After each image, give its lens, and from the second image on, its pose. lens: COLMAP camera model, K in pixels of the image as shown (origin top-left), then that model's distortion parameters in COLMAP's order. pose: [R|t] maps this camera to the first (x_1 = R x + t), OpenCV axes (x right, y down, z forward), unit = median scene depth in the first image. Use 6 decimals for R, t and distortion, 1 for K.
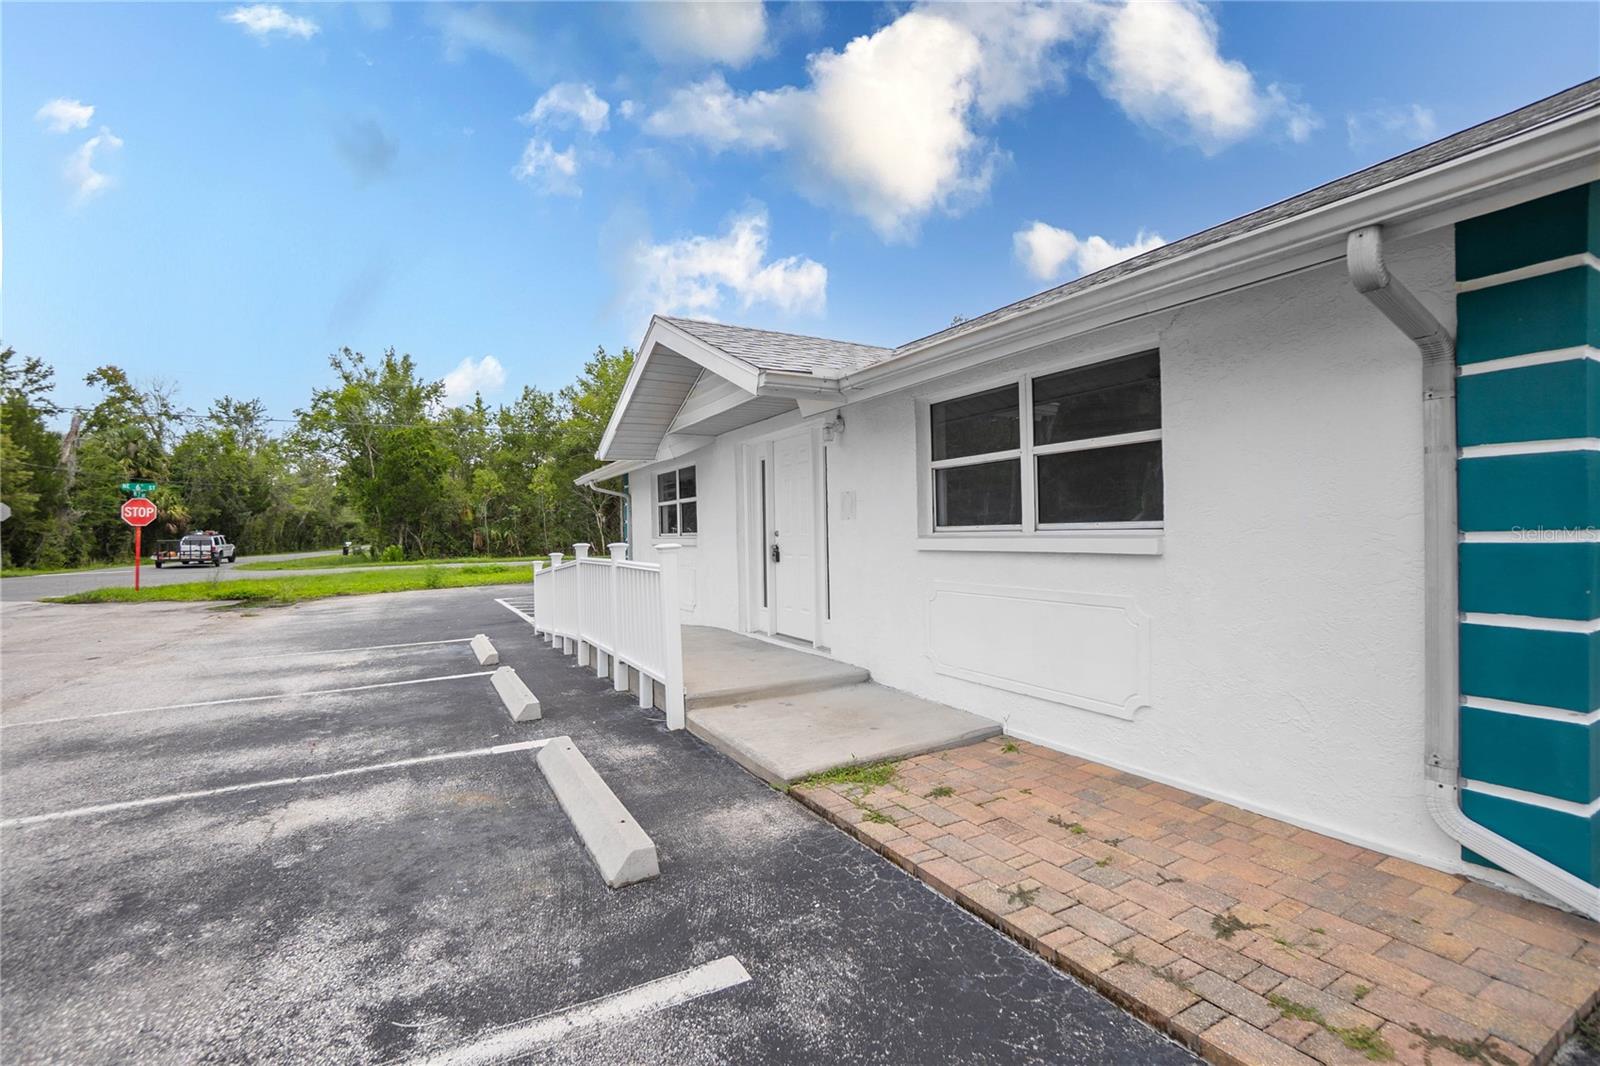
lens RADIAL K [[722.3, 0, 782.5], [0, 722.3, 540.9], [0, 0, 1]] dist [-0.053379, 0.017233]
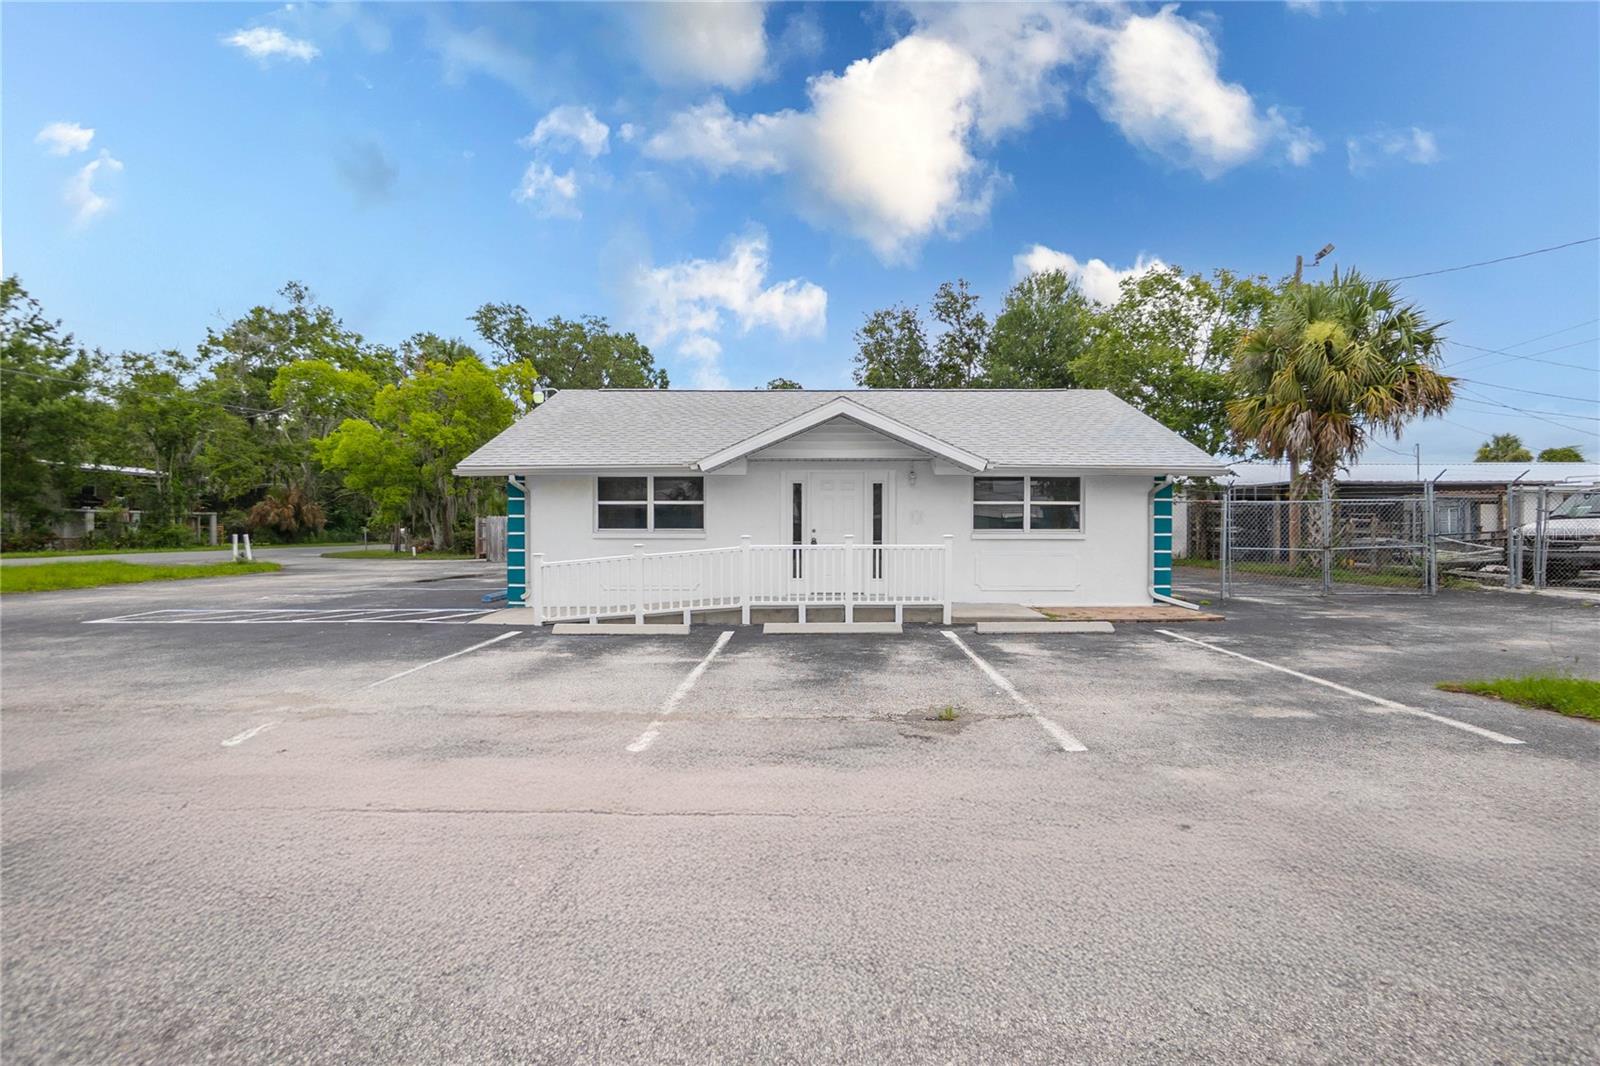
lens RADIAL K [[722.3, 0, 812.8], [0, 722.3, 533.2], [0, 0, 1]] dist [-0.053379, 0.017233]
pose [[0.482004, 0.008901, 0.876124, -2.421205], [-0.001774, 0.999956, -0.009183, 0.018609], [-0.876167, 0.002872, 0.481999, 0.376578]]
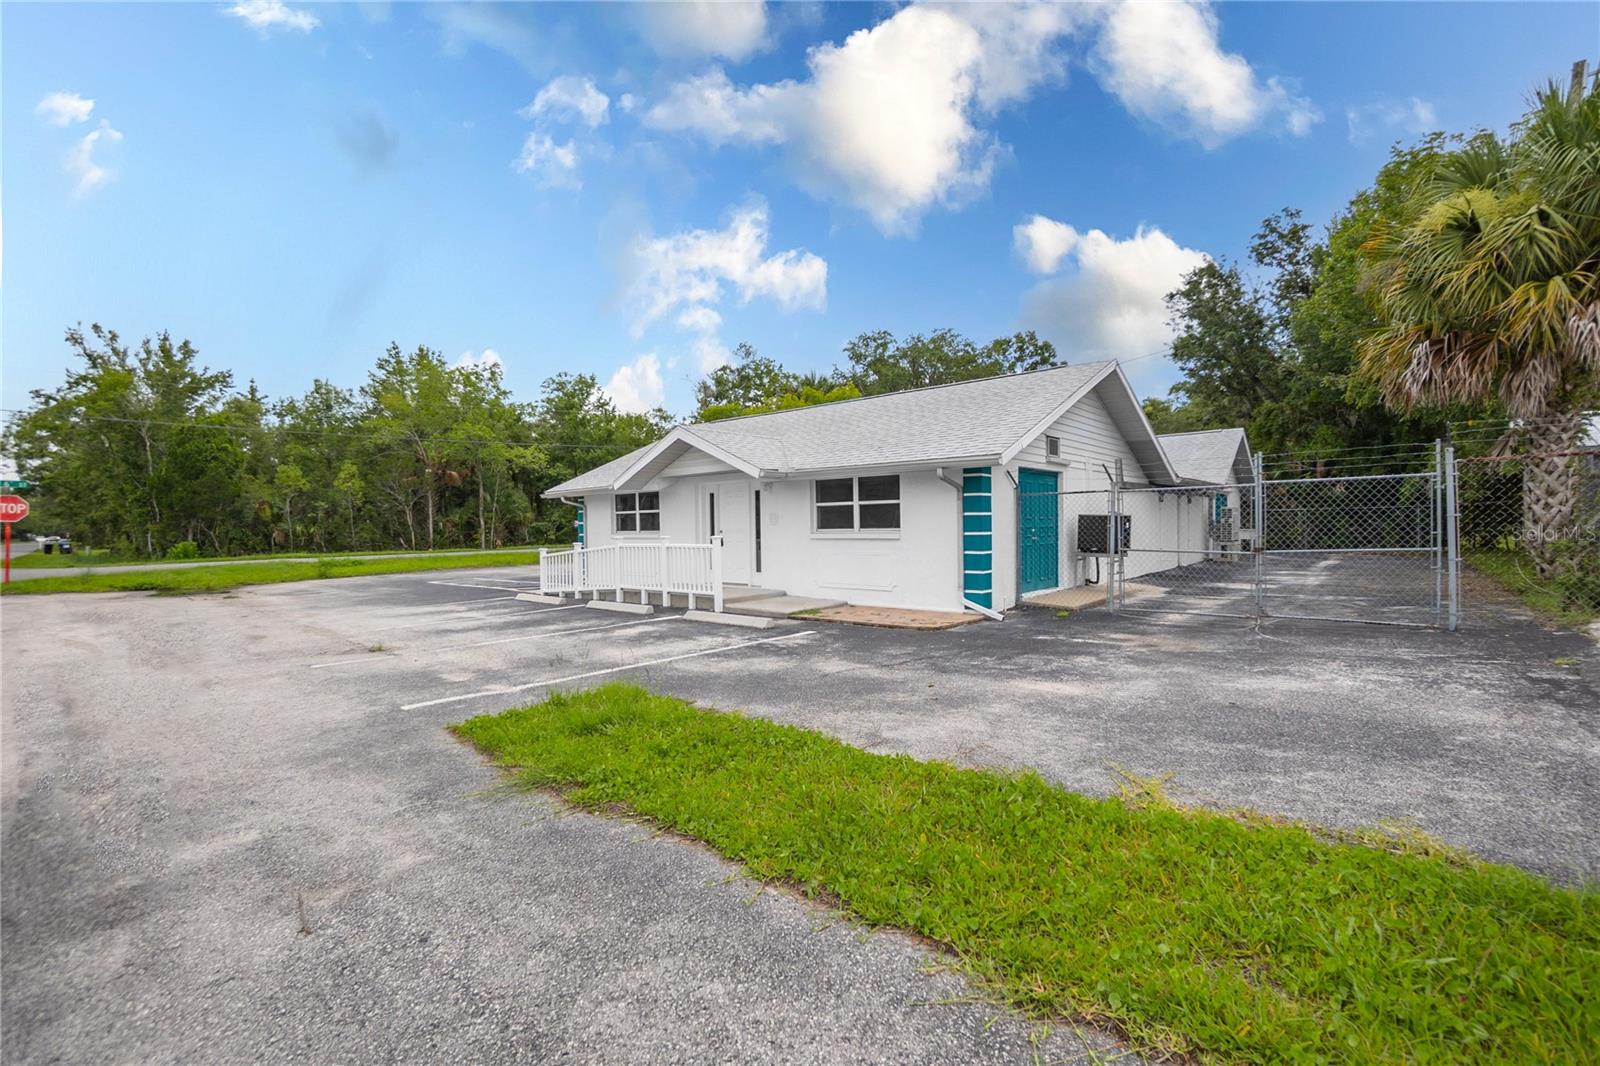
lens RADIAL K [[722.3, 0, 796.7], [0, 722.3, 539.0], [0, 0, 1]] dist [-0.053379, 0.017233]
pose [[0.939379, -0.002328, 0.342873, -0.828448], [0.001308, 0.999994, 0.003208, 0.007080], [-0.342878, -0.002565, 0.939376, -1.541462]]
